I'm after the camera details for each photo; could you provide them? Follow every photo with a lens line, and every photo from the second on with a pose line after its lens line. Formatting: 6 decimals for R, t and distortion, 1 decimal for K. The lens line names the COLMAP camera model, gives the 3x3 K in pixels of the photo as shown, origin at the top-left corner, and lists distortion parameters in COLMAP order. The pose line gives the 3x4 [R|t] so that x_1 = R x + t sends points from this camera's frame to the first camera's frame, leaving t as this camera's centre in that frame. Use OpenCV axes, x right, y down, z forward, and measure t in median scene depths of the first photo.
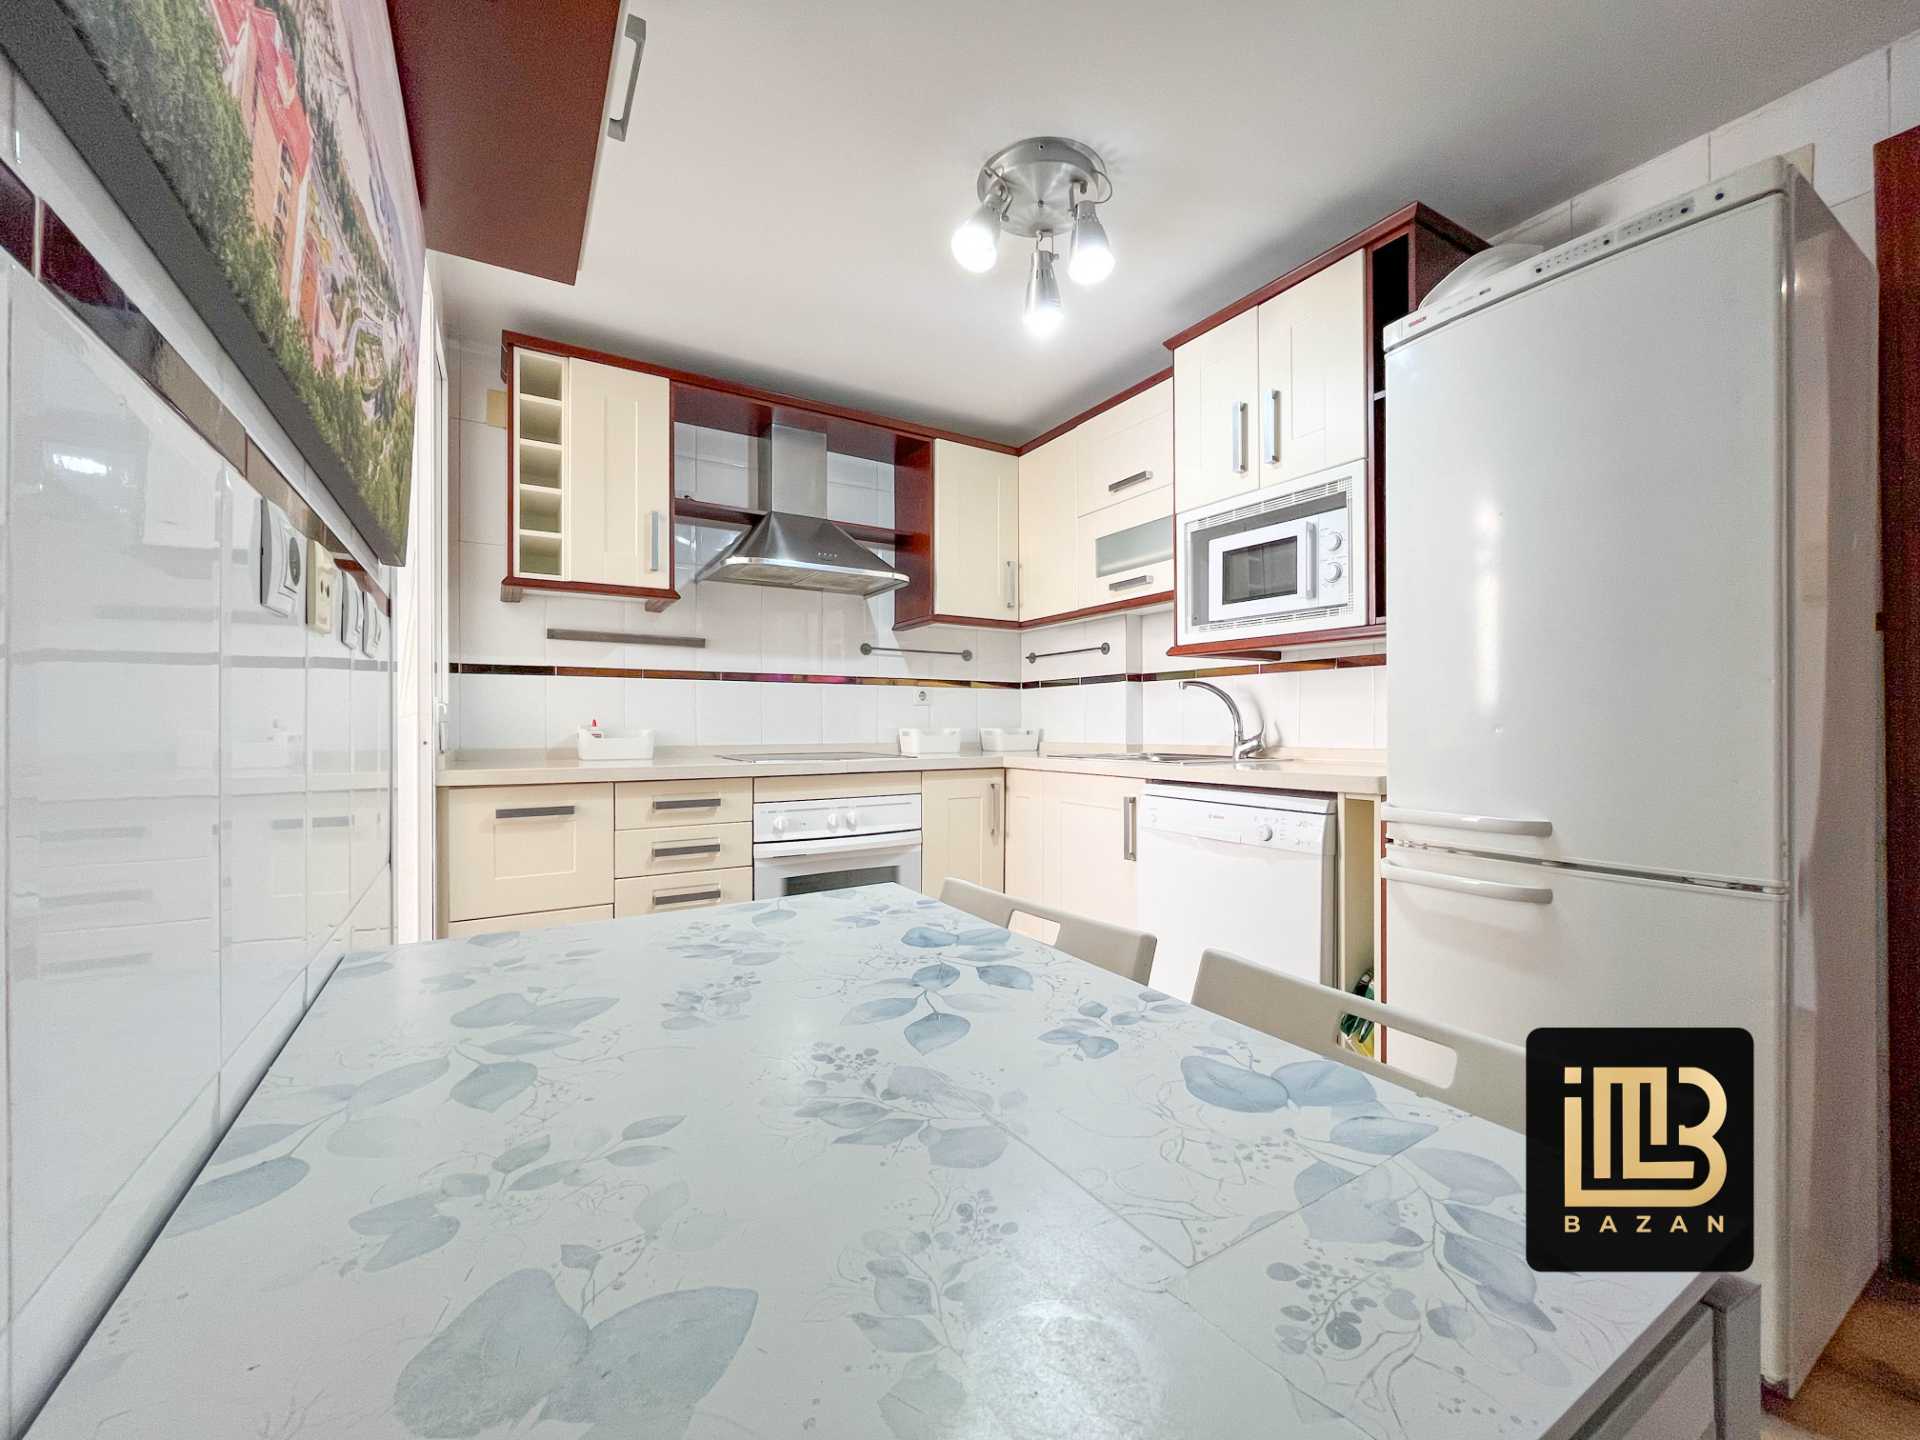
lens RADIAL K [[776.2, 0, 957.8], [0, 776.2, 722.4], [0, 0, 1]] dist [-0.003150, -0.000021]
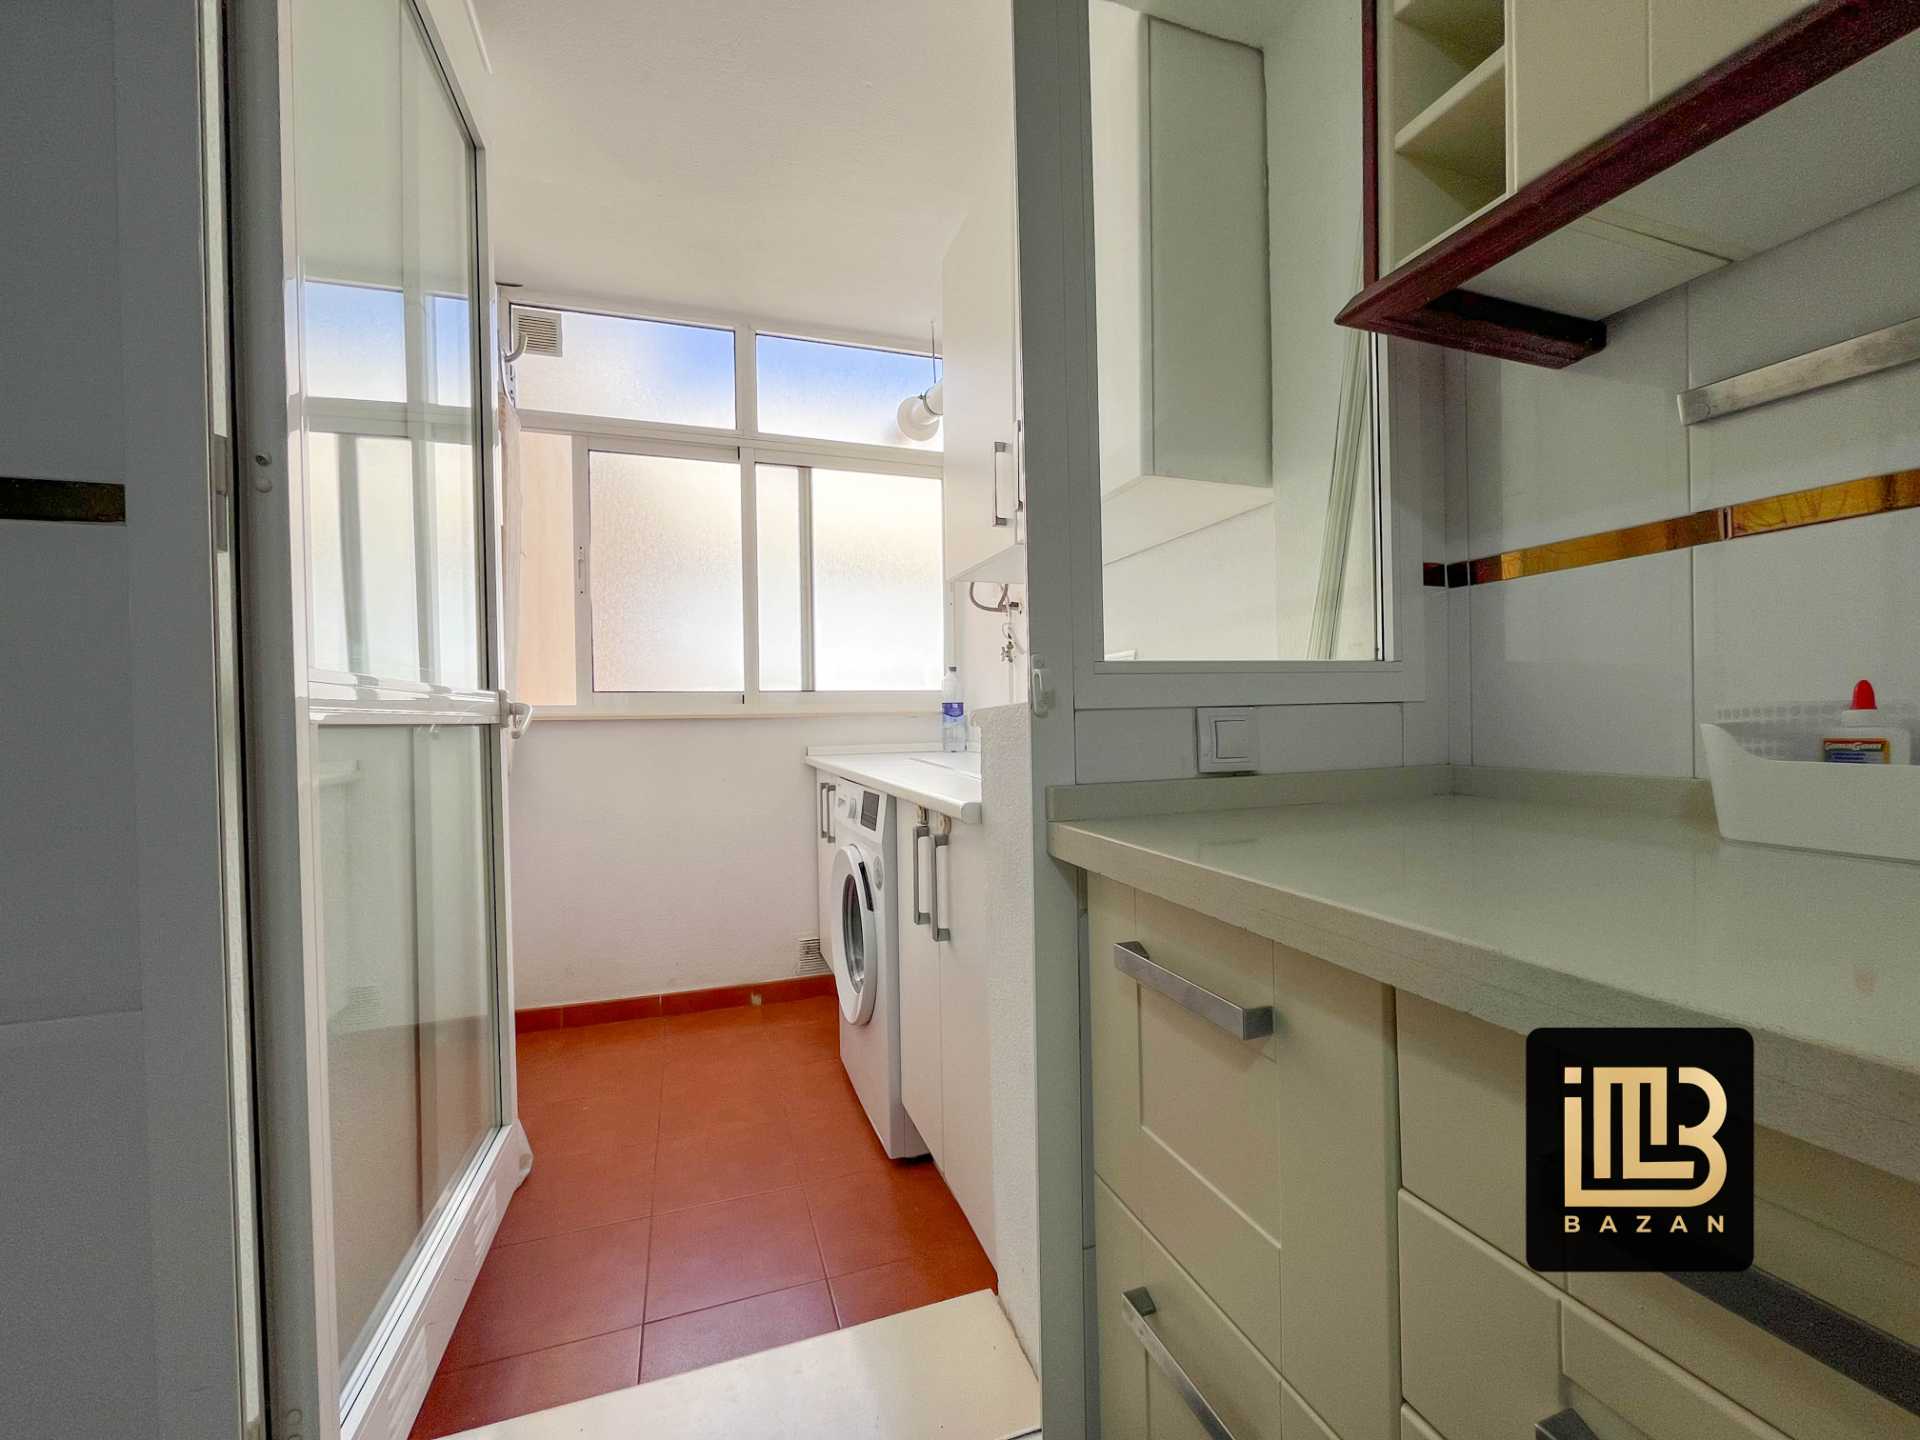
lens RADIAL K [[776.2, 0, 957.8], [0, 776.2, 722.4], [0, 0, 1]] dist [-0.003150, -0.000021]
pose [[-0.195564, 0.012830, -0.980607, -0.186213], [0.020037, 0.999758, 0.009085, 0.001547], [0.980486, -0.017872, -0.195773, 0.837662]]
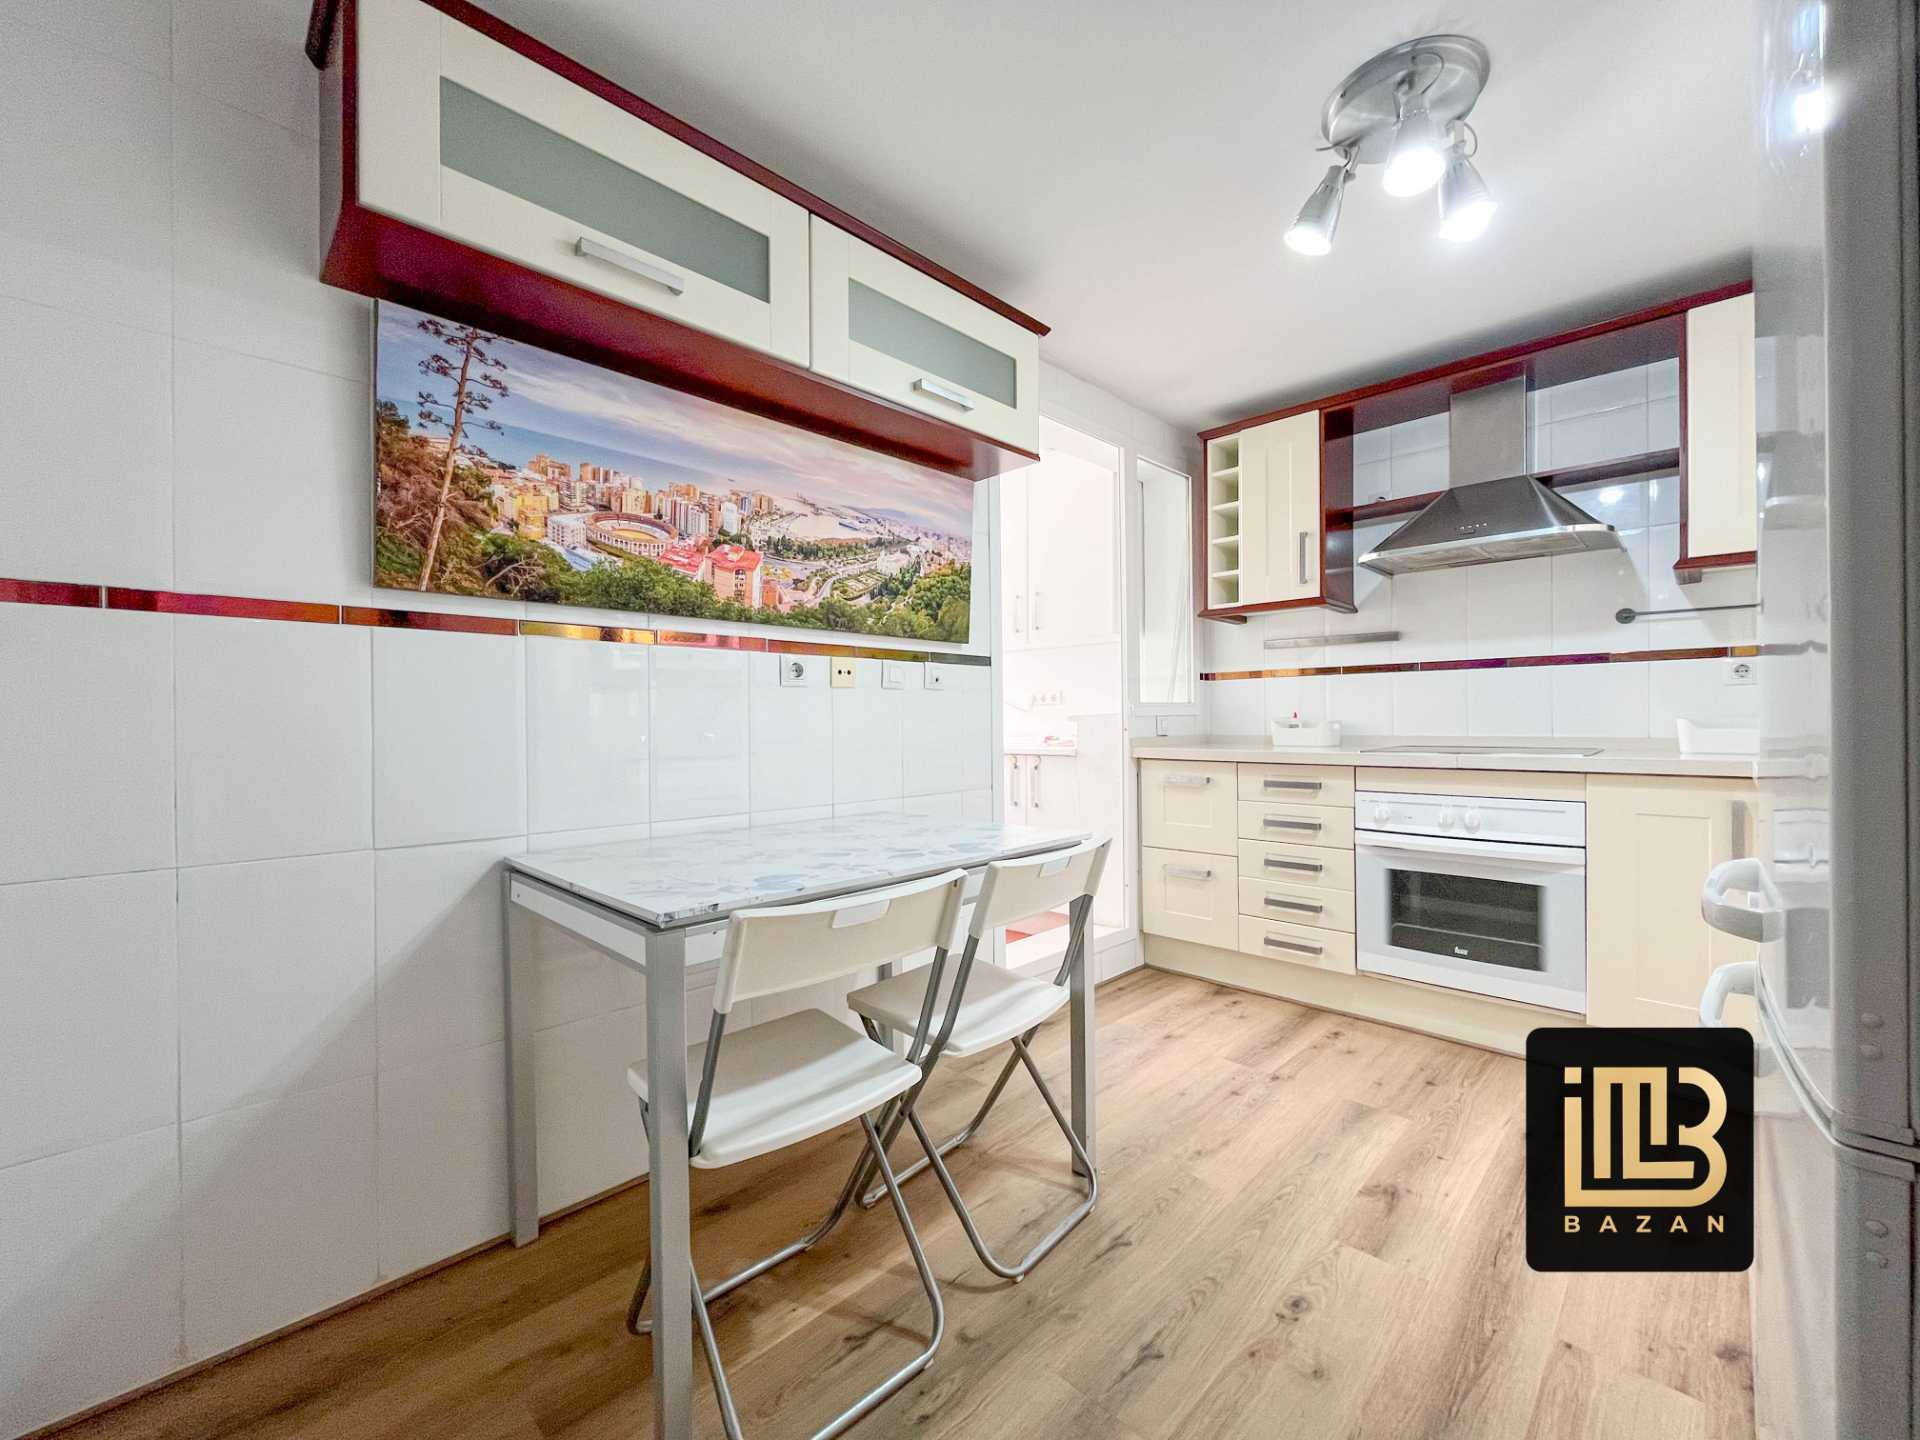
lens RADIAL K [[776.2, 0, 957.8], [0, 776.2, 722.4], [0, 0, 1]] dist [-0.003150, -0.000021]
pose [[0.242702, -0.000663, -0.970101, 0.616478], [0.009292, 0.999955, 0.001642, 0.005409], [0.970056, -0.009413, 0.242698, 0.226561]]
